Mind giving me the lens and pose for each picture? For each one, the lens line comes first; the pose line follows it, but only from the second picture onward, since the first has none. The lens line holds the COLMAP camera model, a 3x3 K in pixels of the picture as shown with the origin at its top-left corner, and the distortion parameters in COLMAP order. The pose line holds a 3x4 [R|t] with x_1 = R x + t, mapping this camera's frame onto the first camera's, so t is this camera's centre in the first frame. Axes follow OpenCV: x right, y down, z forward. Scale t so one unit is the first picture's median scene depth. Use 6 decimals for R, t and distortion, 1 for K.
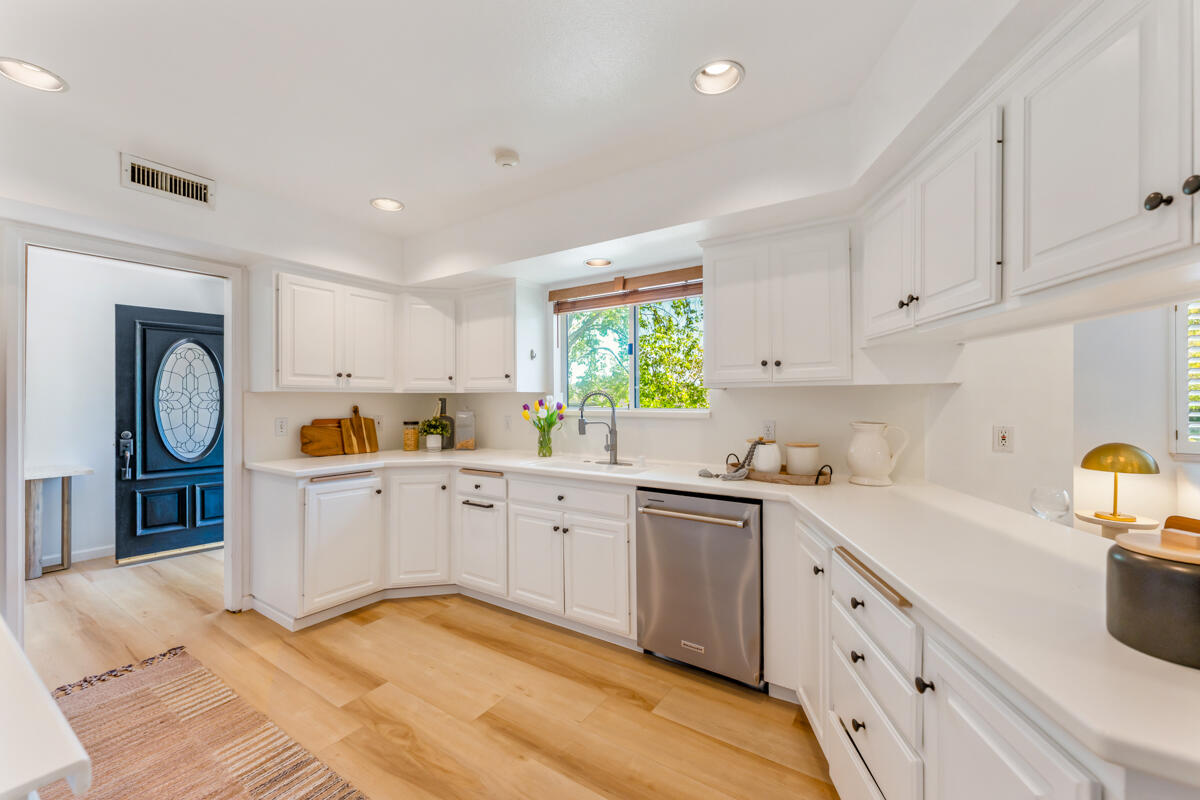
lens RADIAL K [[489.4, 0, 595.3], [0, 489.4, 402.3], [0, 0, 1]] dist [-0.001720, -0.000086]
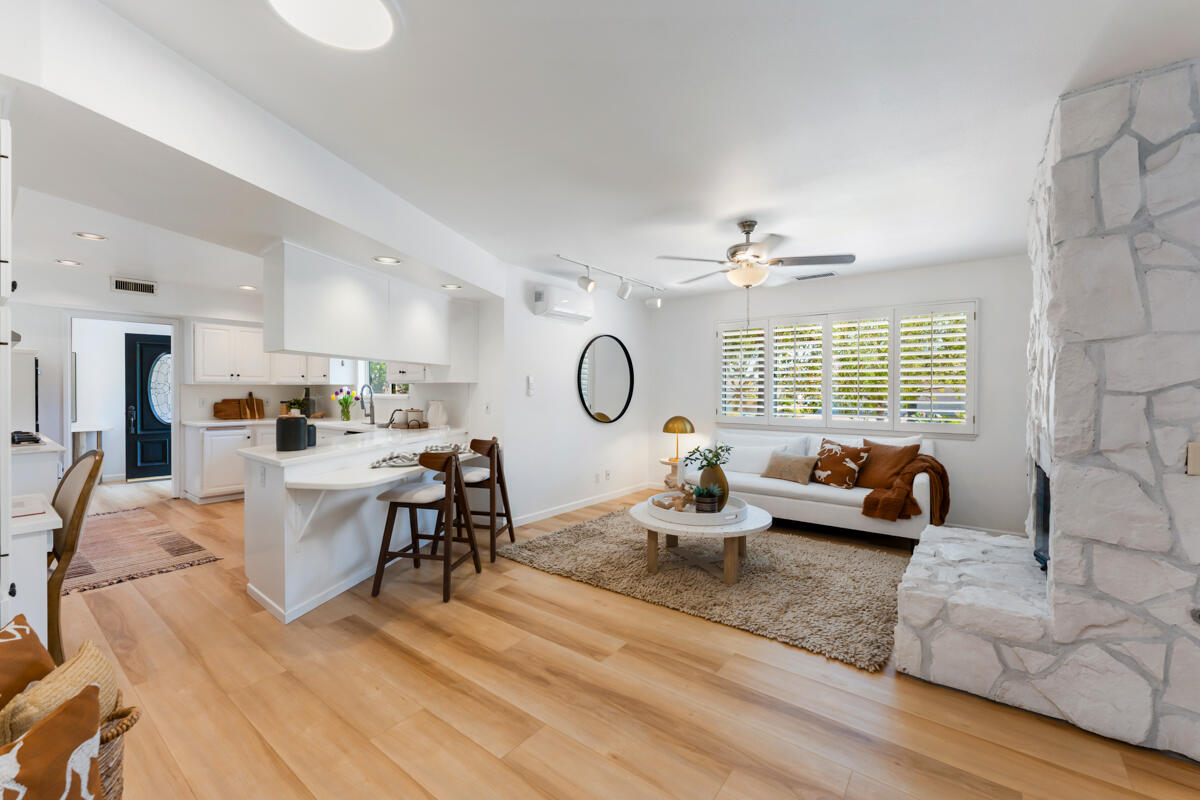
lens RADIAL K [[489.4, 0, 603.7], [0, 489.4, 394.8], [0, 0, 1]] dist [-0.001720, -0.000086]
pose [[0.998218, 0.005821, -0.059395, 0.903963], [-0.005449, 0.999965, 0.006419, -0.001387], [0.059430, -0.006084, 0.998214, -0.701257]]
